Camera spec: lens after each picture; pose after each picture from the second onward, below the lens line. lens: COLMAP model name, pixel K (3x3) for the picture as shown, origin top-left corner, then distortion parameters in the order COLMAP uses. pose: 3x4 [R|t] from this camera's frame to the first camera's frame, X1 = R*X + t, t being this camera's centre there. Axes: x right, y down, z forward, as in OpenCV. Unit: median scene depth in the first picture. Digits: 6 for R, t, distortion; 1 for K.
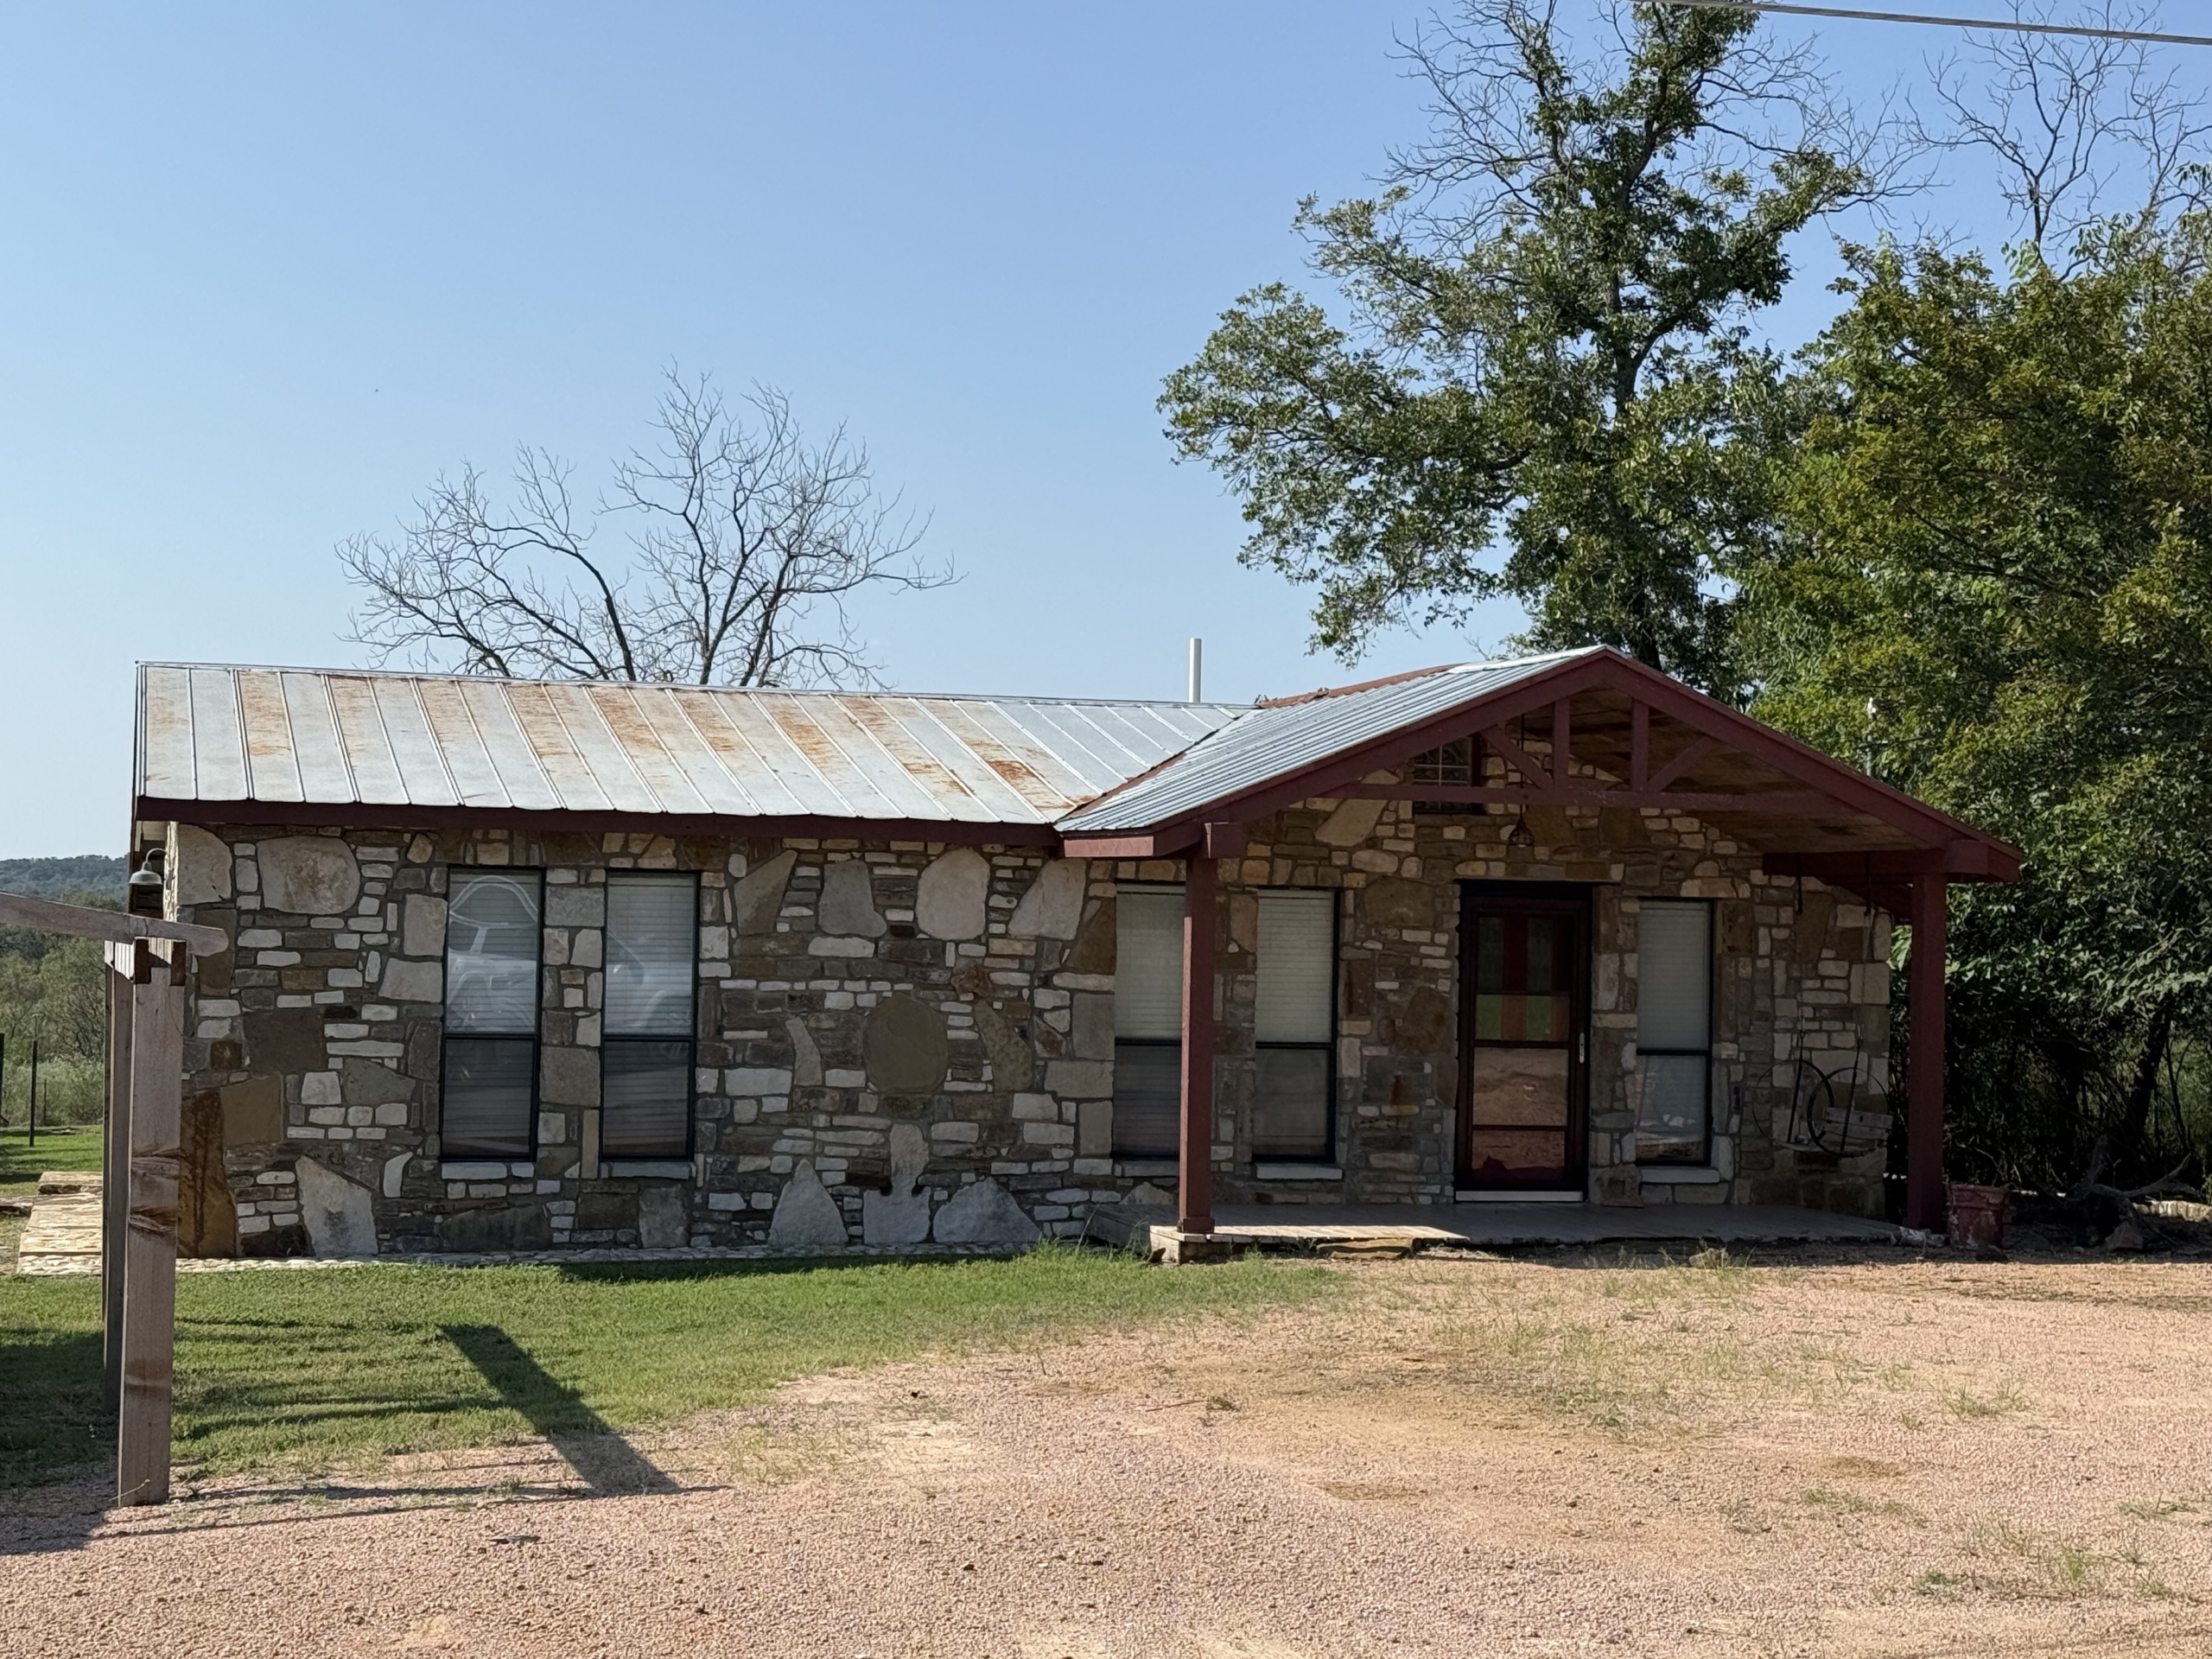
lens RADIAL K [[3400.5, 0, 1107.2], [0, 3400.5, 838.1], [0, 0, 1]] dist [0.134496, 0.000000]
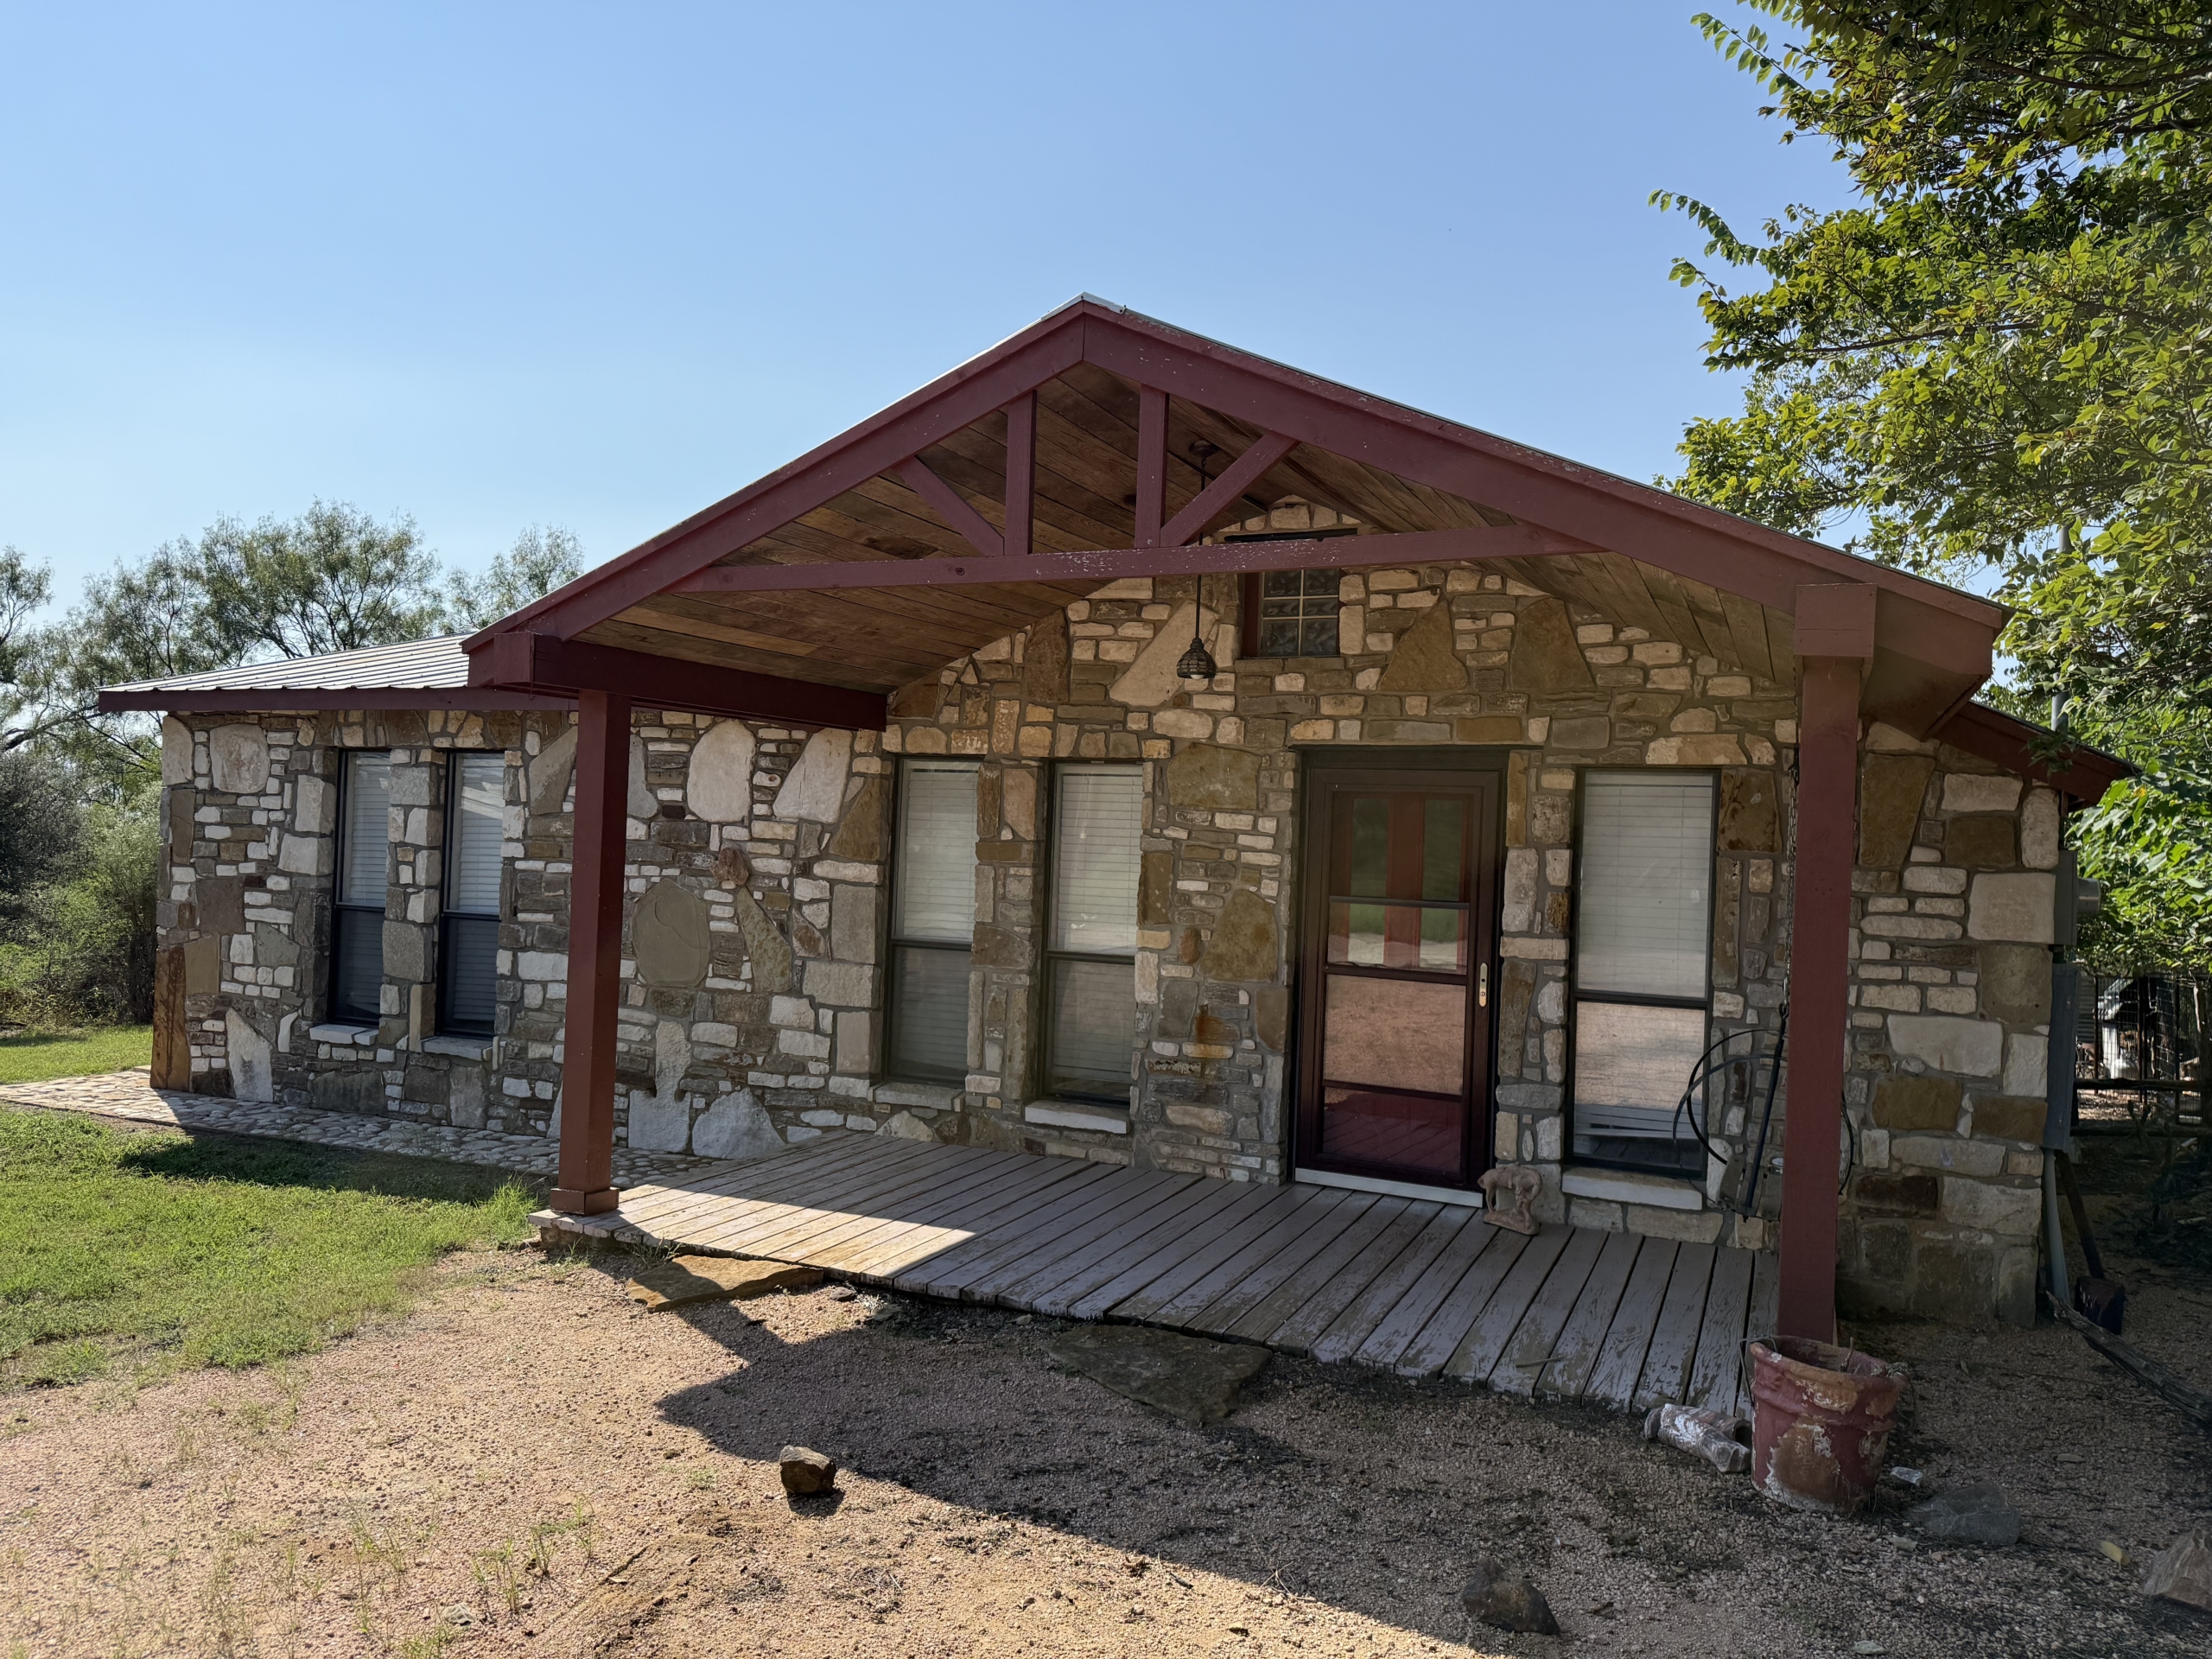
lens RADIAL K [[1522.8, 0, 1115.7], [0, 1522.8, 838.7], [0, 0, 1]] dist [0.067384, -0.028915]
pose [[0.767569, 0.001929, -0.640963, 0.297583], [-0.006645, 0.999966, -0.004949, 0.035773], [0.640931, 0.008058, 0.767556, 0.755479]]
